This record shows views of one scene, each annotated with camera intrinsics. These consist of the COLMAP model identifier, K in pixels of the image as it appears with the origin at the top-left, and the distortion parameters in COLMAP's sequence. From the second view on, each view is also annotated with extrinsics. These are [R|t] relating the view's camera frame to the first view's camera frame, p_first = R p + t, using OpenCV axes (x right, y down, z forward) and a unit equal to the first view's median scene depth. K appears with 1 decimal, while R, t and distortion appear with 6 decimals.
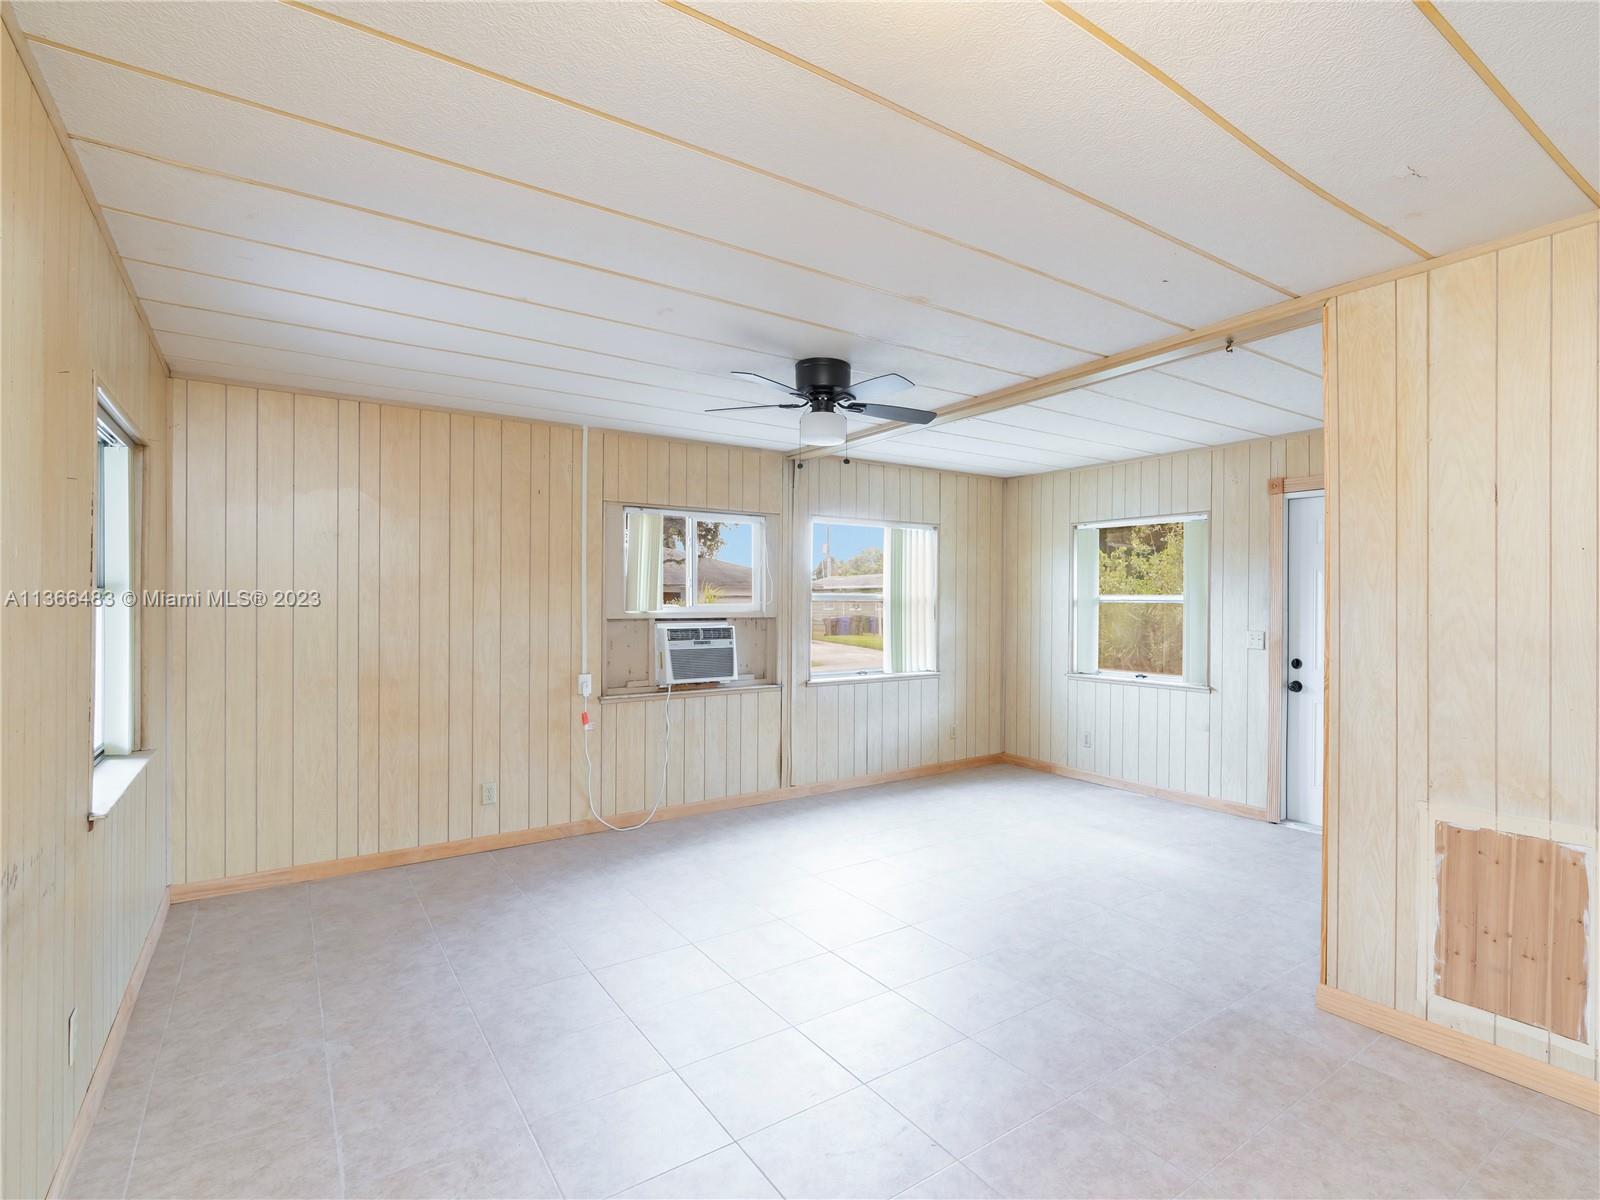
lens RADIAL K [[811.4, 0, 924.1], [0, 811.4, 602.6], [0, 0, 1]] dist [-0.003357, 0.000133]
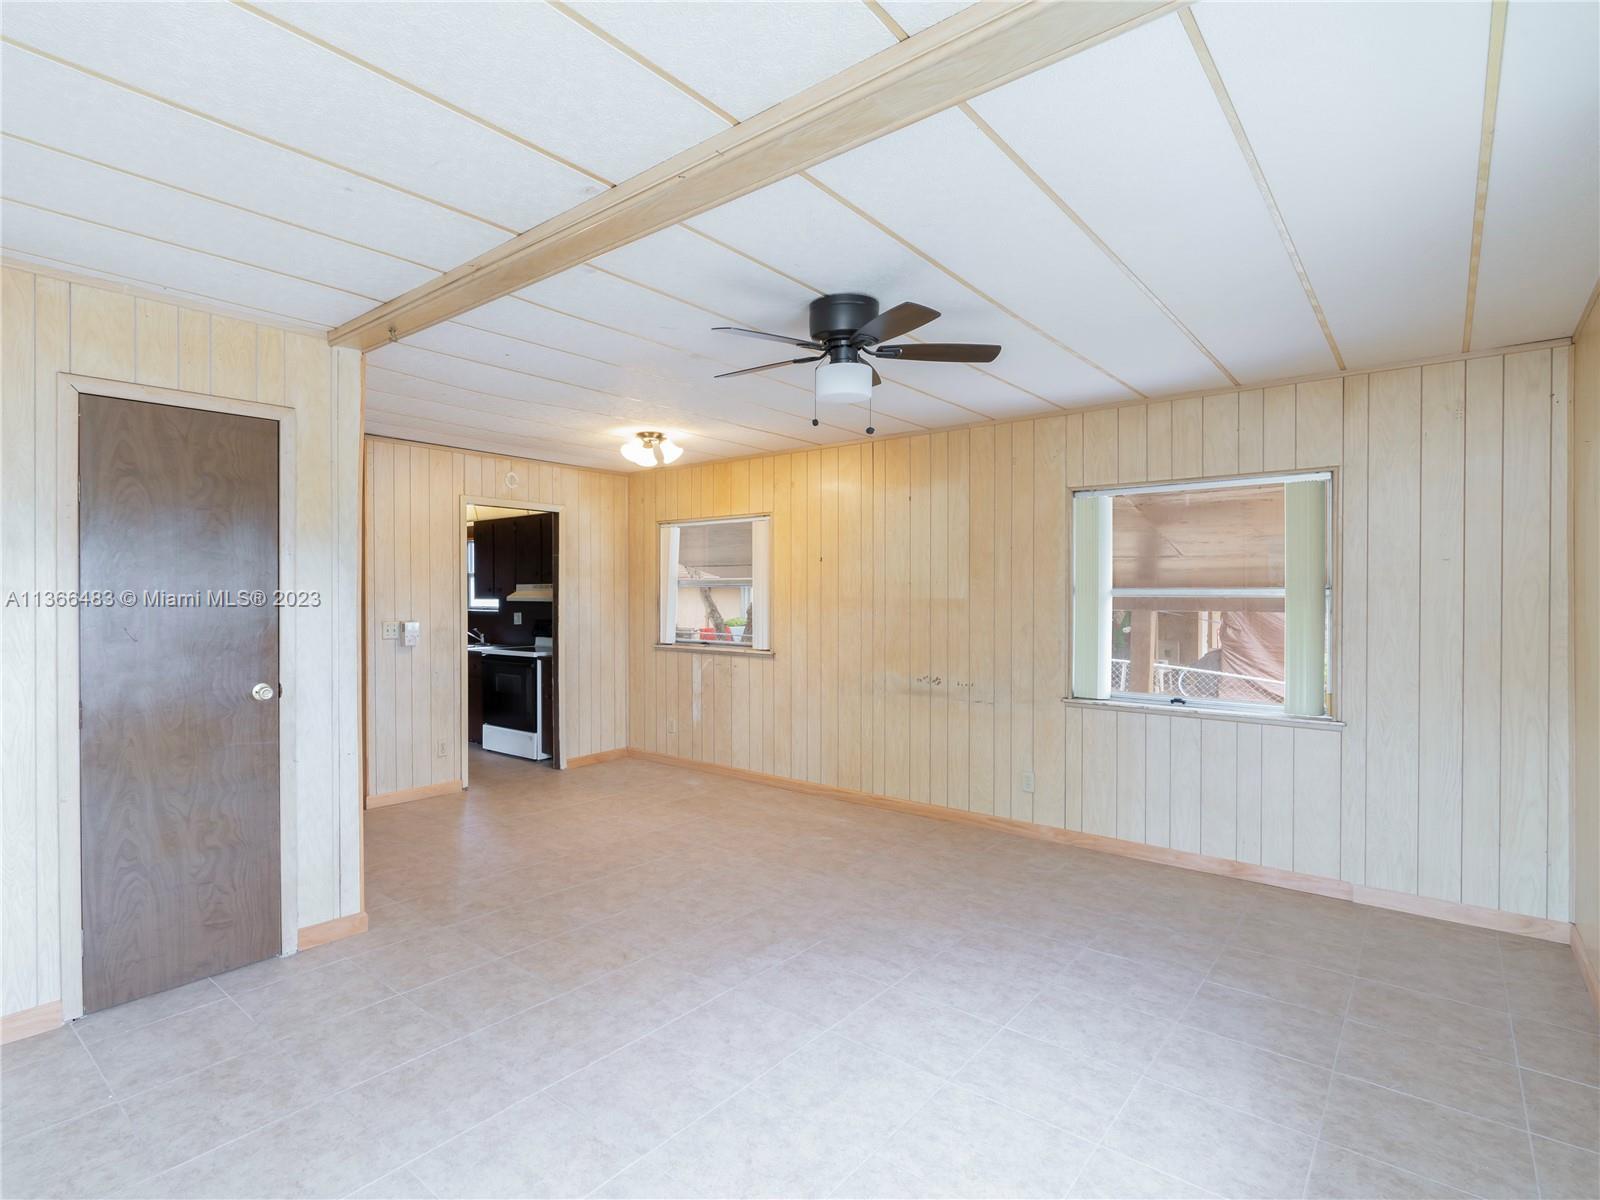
lens RADIAL K [[811.4, 0, 715.4], [0, 811.4, 600.1], [0, 0, 1]] dist [-0.007530, 0.000560]
pose [[-0.987231, -0.001848, -0.159287, 0.093278], [-0.002845, 0.999978, 0.006027, -0.002754], [0.159273, 0.006403, -0.987214, 1.294773]]
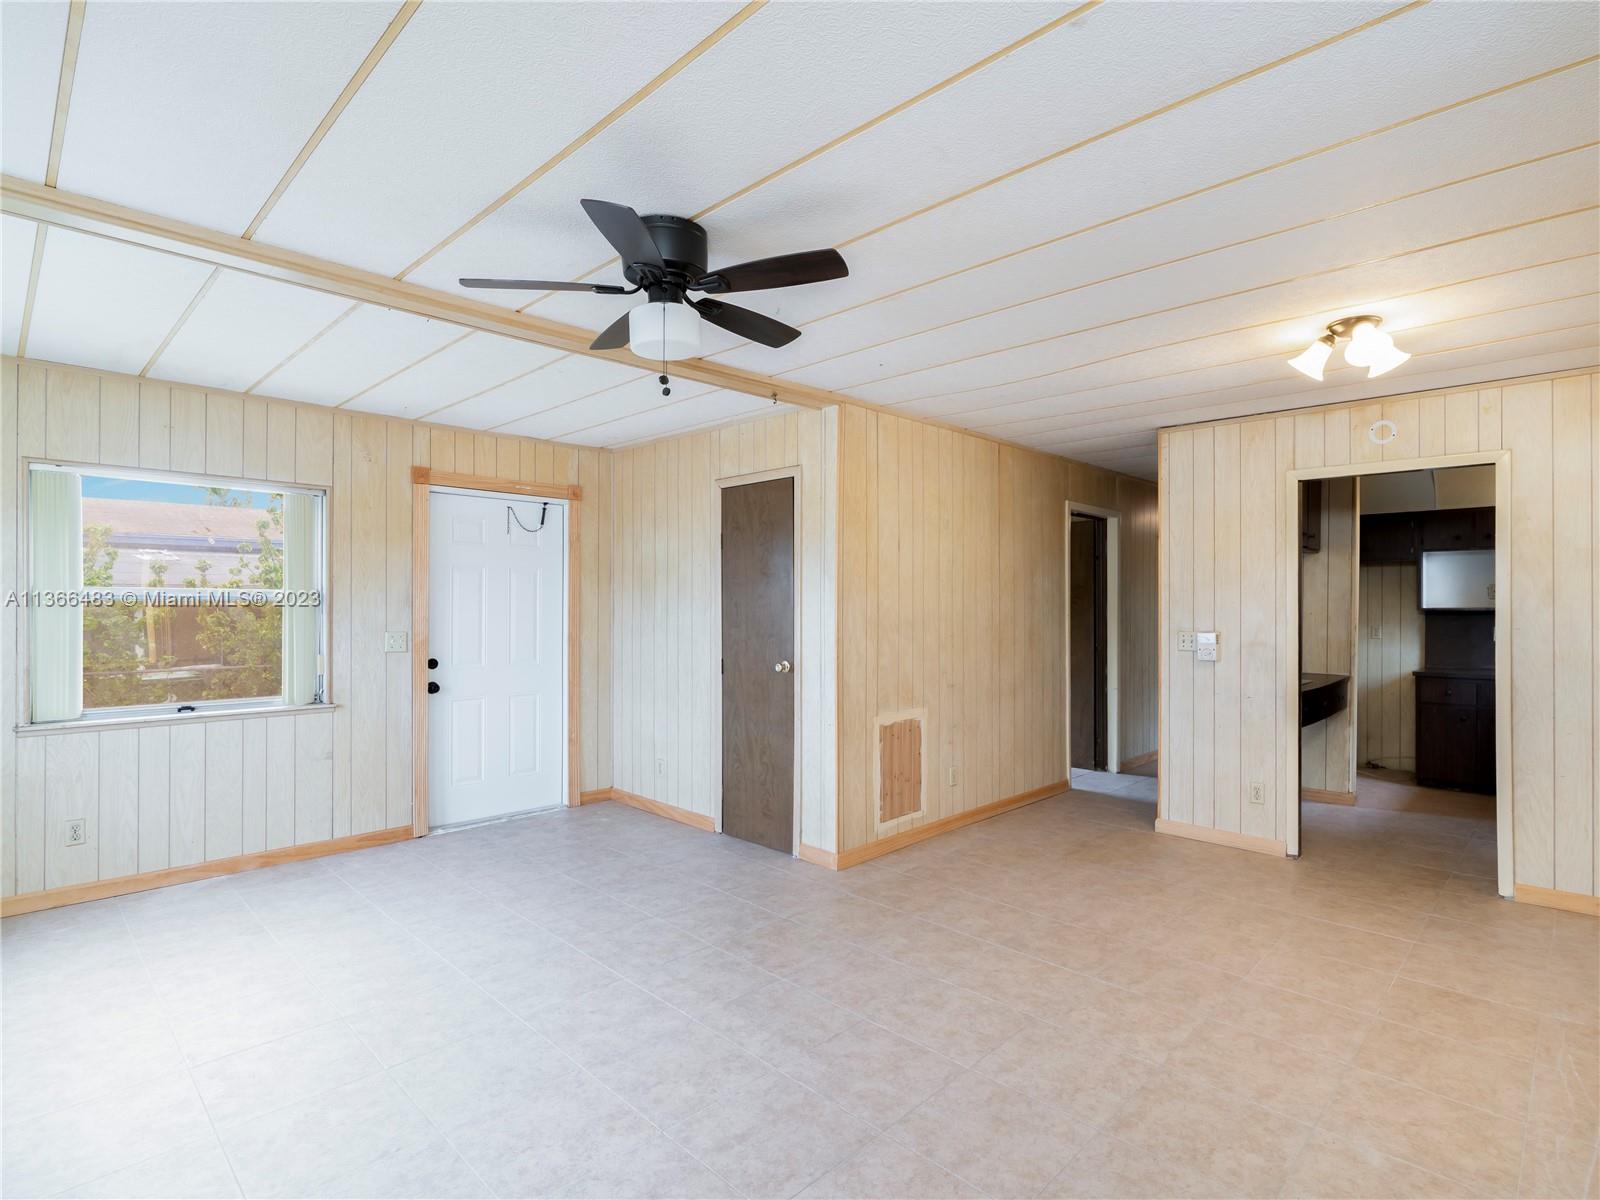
lens RADIAL K [[808.6, 0, 800.0], [0, 808.6, 600.0], [0, 0, 1]] dist [-0.011616, 0.000506]
pose [[-0.115267, 0.003934, 0.993327, -0.565652], [-0.002842, 0.999987, -0.004291, 0.002480], [-0.993330, -0.003318, -0.115254, 0.707142]]
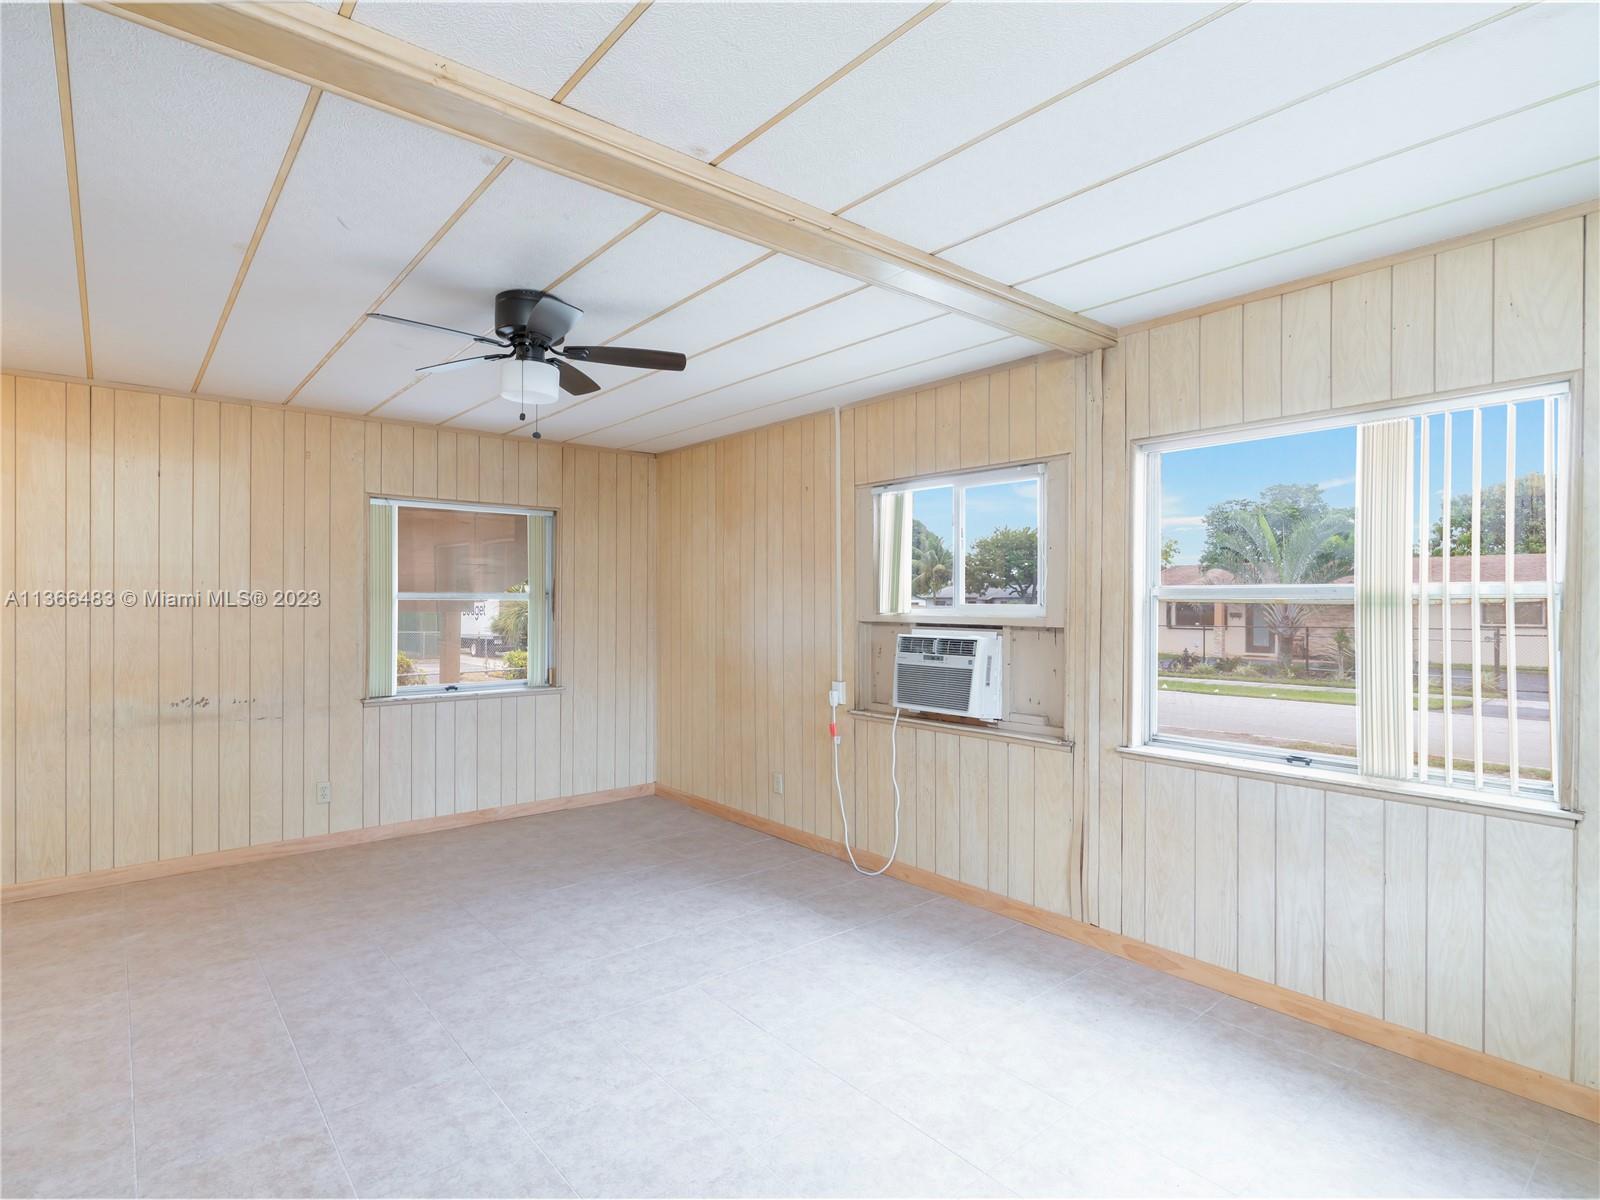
lens RADIAL K [[811.4, 0, 715.4], [0, 811.4, 600.1], [0, 0, 1]] dist [-0.007530, 0.000560]
pose [[-0.031185, -0.002698, -0.999510, 0.482374], [-0.001772, 0.999995, -0.002644, 0.000104], [0.999512, 0.001689, -0.031189, 0.880593]]
